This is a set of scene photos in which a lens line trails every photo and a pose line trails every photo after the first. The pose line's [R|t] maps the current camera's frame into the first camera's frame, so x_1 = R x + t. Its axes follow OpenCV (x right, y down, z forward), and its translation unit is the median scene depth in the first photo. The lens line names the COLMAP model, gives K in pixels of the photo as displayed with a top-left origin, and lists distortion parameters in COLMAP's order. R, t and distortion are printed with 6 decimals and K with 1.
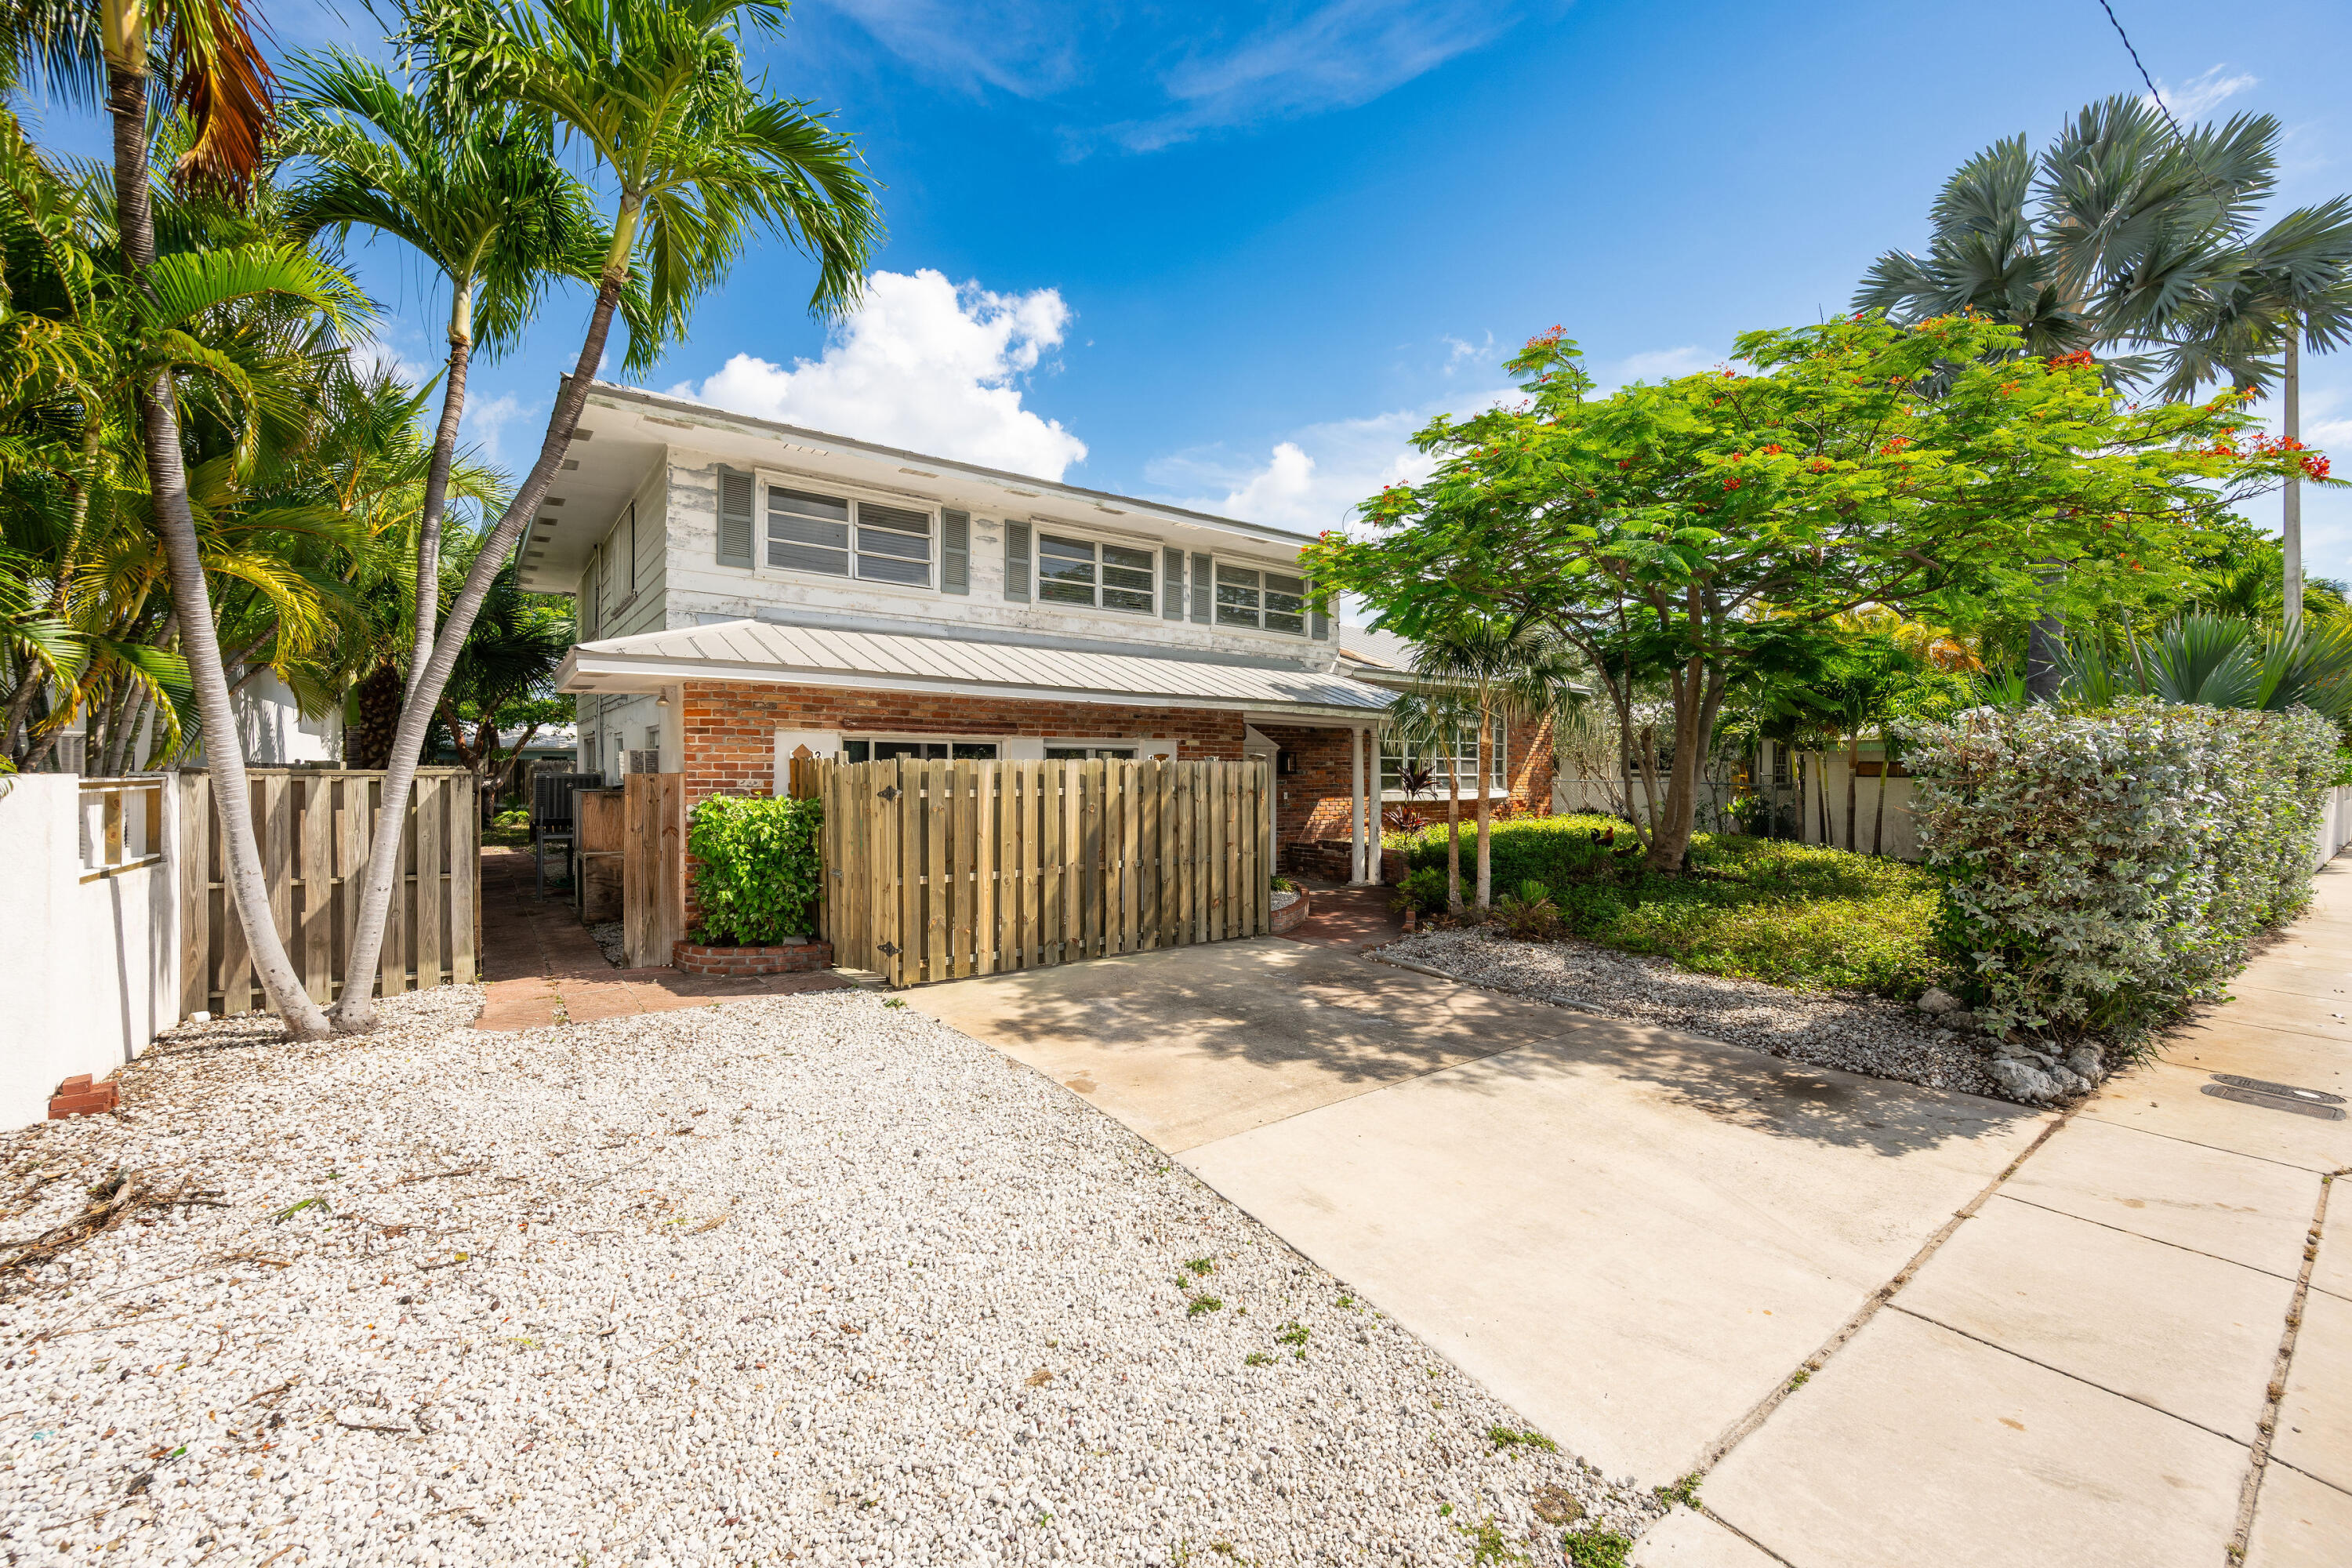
lens RADIAL K [[919.2, 0, 1181.6], [0, 919.2, 780.1], [0, 0, 1]] dist [-0.002470, -0.000089]
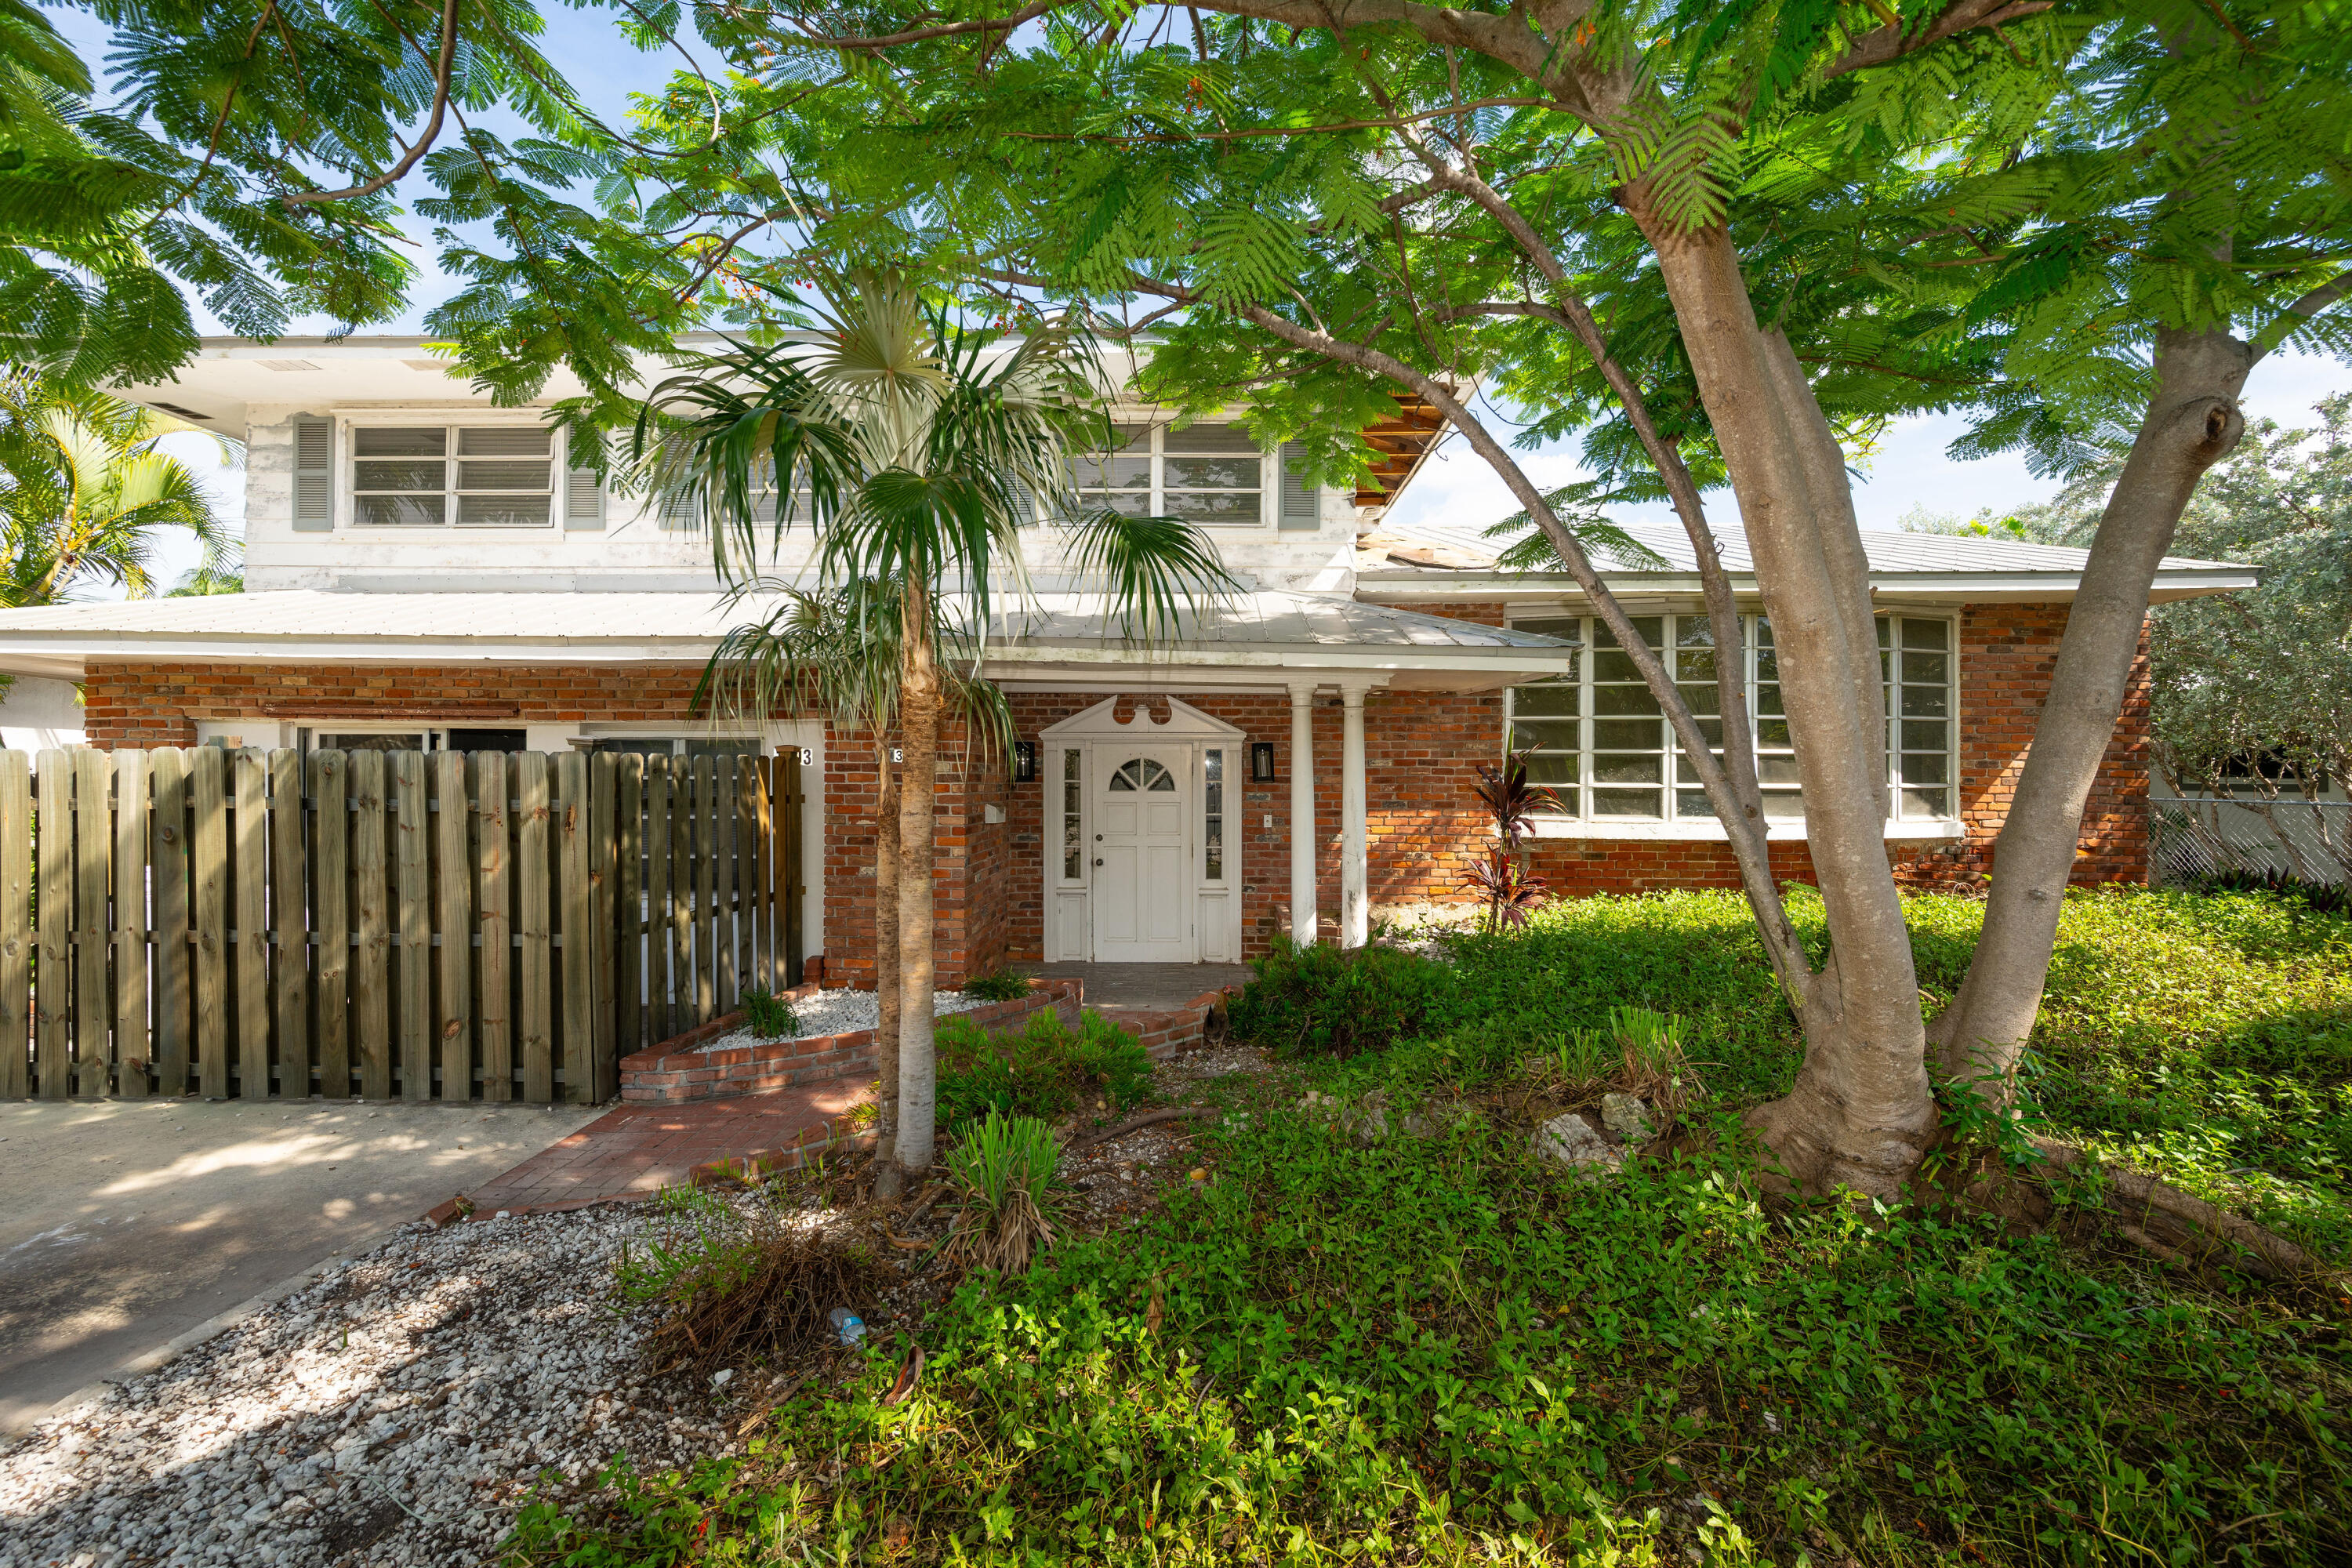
lens RADIAL K [[919.2, 0, 1171.4], [0, 919.2, 774.1], [0, 0, 1]] dist [-0.002470, -0.000089]
pose [[0.794050, -0.004874, -0.607833, 0.610087], [-0.007632, 0.999809, -0.017987, -0.000854], [0.607804, 0.018921, 0.793861, 0.769793]]
